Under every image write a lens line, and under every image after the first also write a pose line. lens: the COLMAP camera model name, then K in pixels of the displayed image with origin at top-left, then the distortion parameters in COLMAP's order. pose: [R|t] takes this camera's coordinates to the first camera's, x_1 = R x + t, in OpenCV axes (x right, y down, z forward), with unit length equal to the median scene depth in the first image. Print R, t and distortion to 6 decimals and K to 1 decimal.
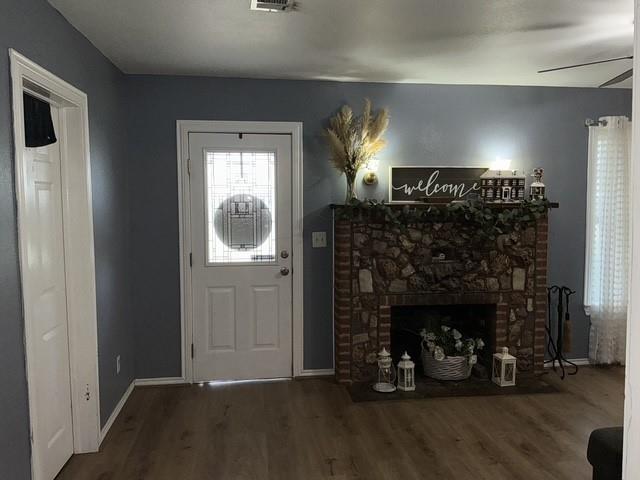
lens RADIAL K [[528.4, 0, 316.9], [0, 528.4, 237.1], [0, 0, 1]] dist [0.118251, -0.218130]
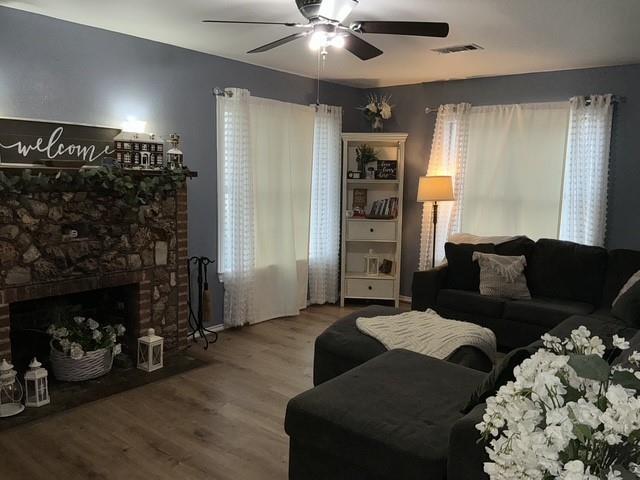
lens RADIAL K [[528.4, 0, 316.9], [0, 528.4, 237.1], [0, 0, 1]] dist [0.118251, -0.218130]
pose [[0.727914, -0.061915, 0.682867, -0.056308], [0.025758, 0.997681, 0.063001, -0.000639], [-0.685185, -0.028270, 0.727821, 0.144833]]
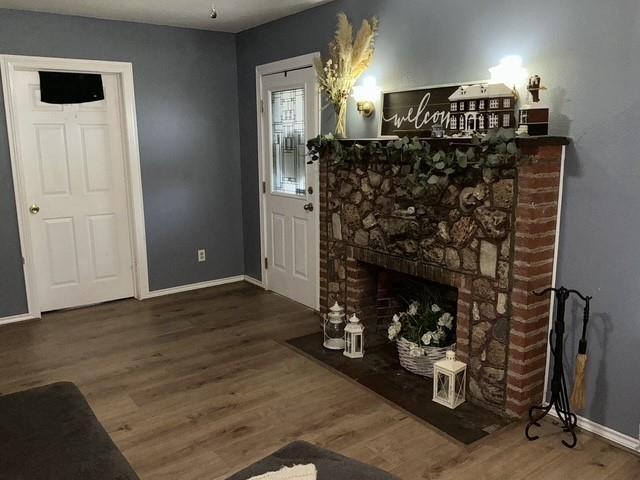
lens RADIAL K [[528.4, 0, 316.9], [0, 528.4, 237.1], [0, 0, 1]] dist [0.118251, -0.218130]
pose [[0.474581, 0.160042, -0.865540, 0.836985], [-0.058018, 0.986881, 0.150667, -0.032129], [0.878298, -0.021287, 0.477640, 0.523597]]
